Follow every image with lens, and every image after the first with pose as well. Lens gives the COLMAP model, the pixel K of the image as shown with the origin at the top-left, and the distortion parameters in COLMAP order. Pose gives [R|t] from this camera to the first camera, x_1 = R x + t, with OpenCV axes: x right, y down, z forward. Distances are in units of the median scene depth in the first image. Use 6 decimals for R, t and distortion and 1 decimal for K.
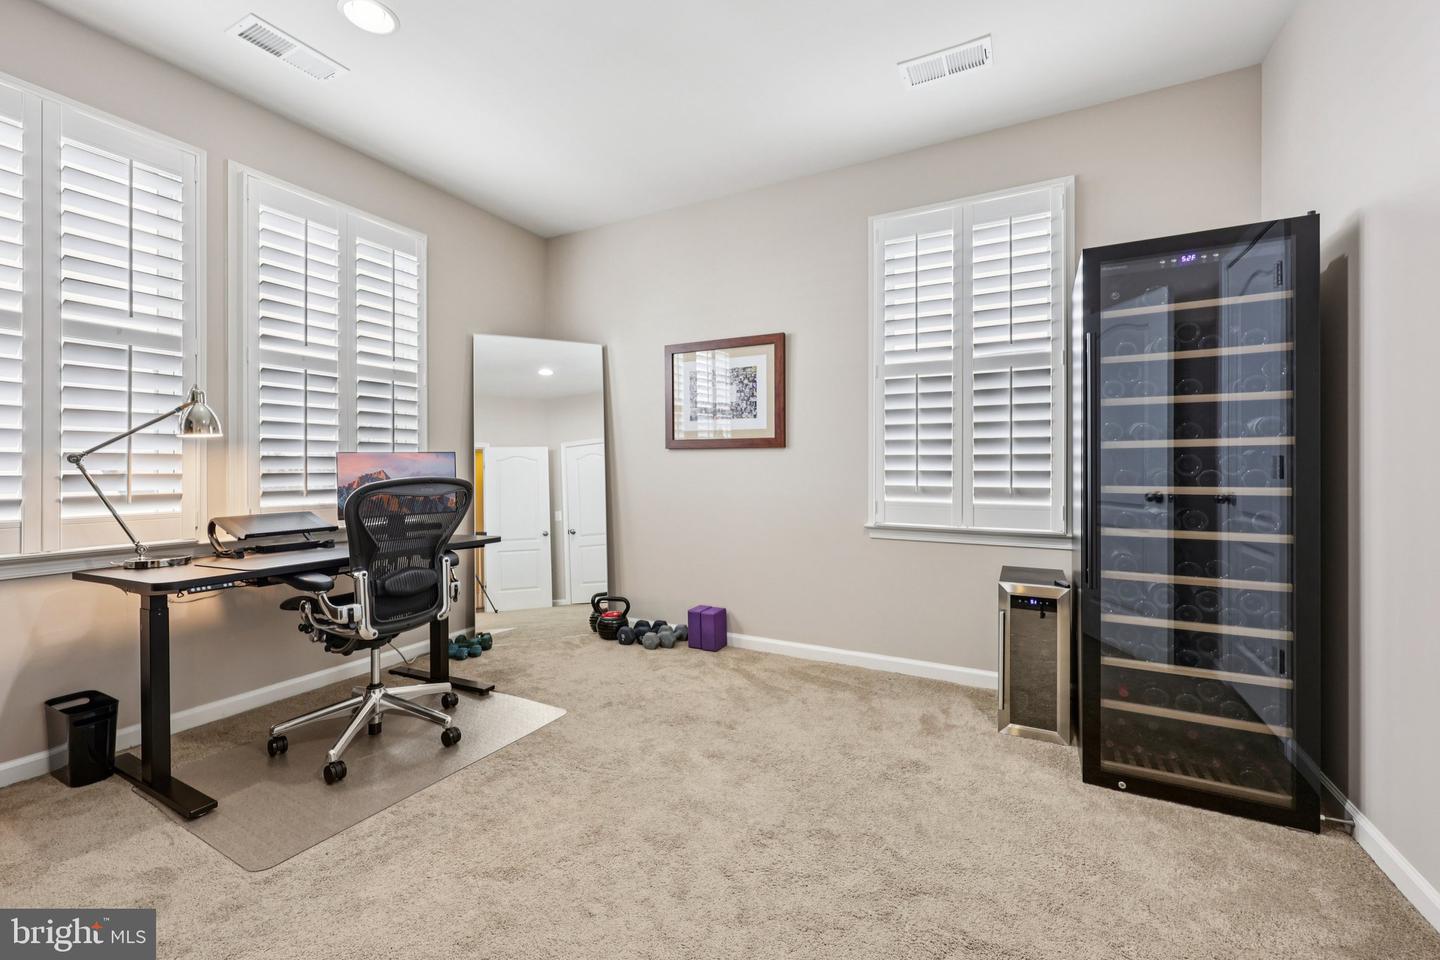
lens RADIAL K [[588.6, 0, 723.1], [0, 588.6, 468.0], [0, 0, 1]] dist [0.000402, 0.000477]
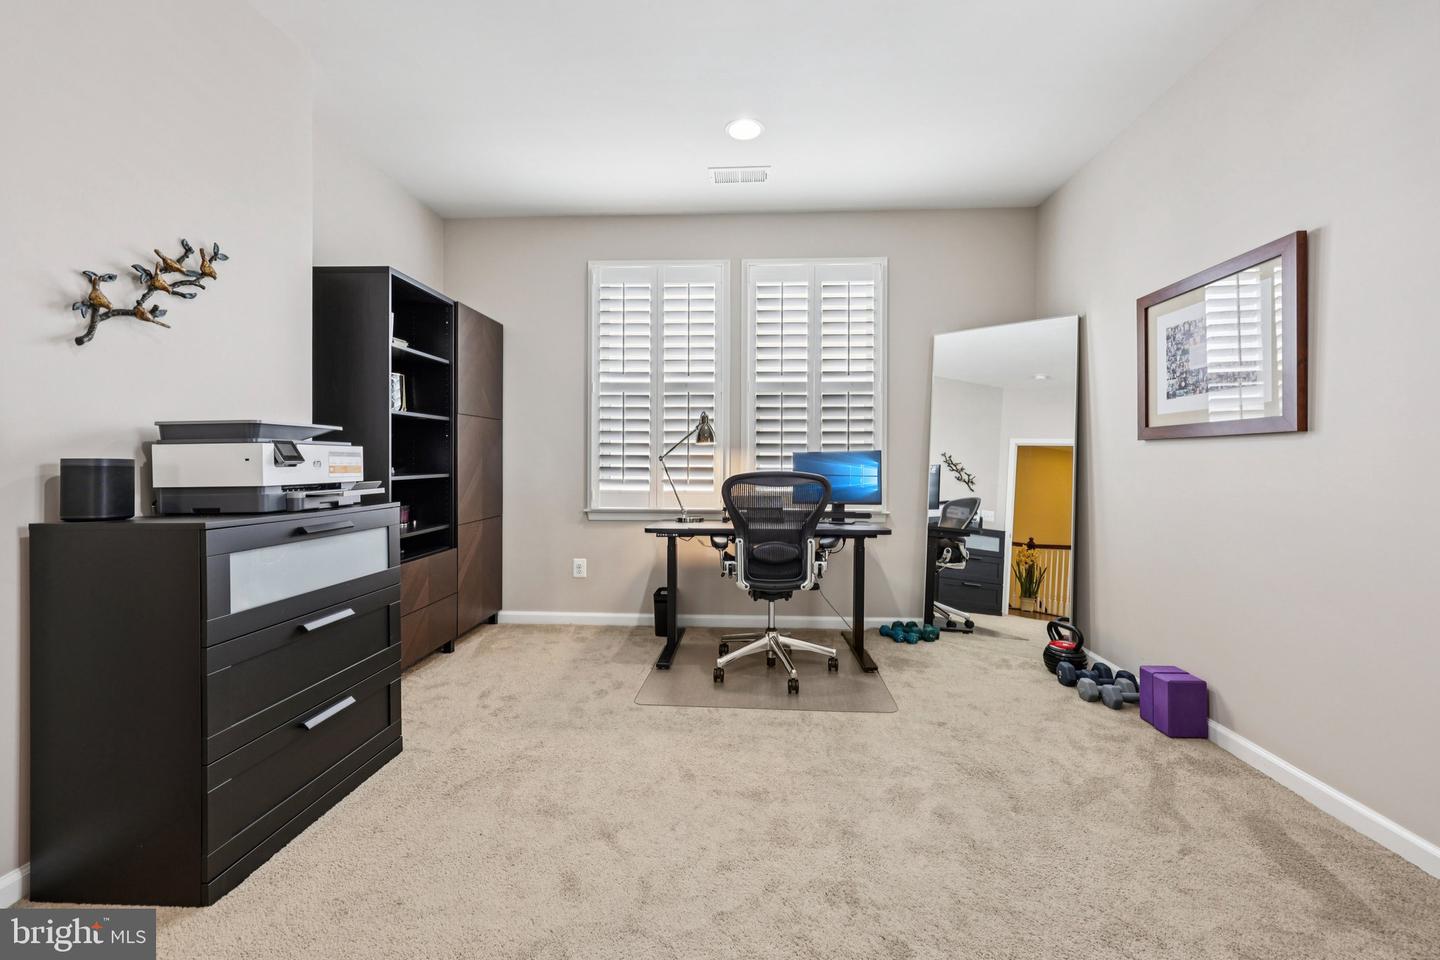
lens RADIAL K [[588.6, 0, 723.8], [0, 588.6, 474.6], [0, 0, 1]] dist [0.000402, 0.000477]
pose [[0.411345, 0.018559, -0.911291, 0.433176], [-0.006321, 0.999827, 0.017509, 0.000503], [0.911458, -0.001442, 0.411391, 0.279455]]
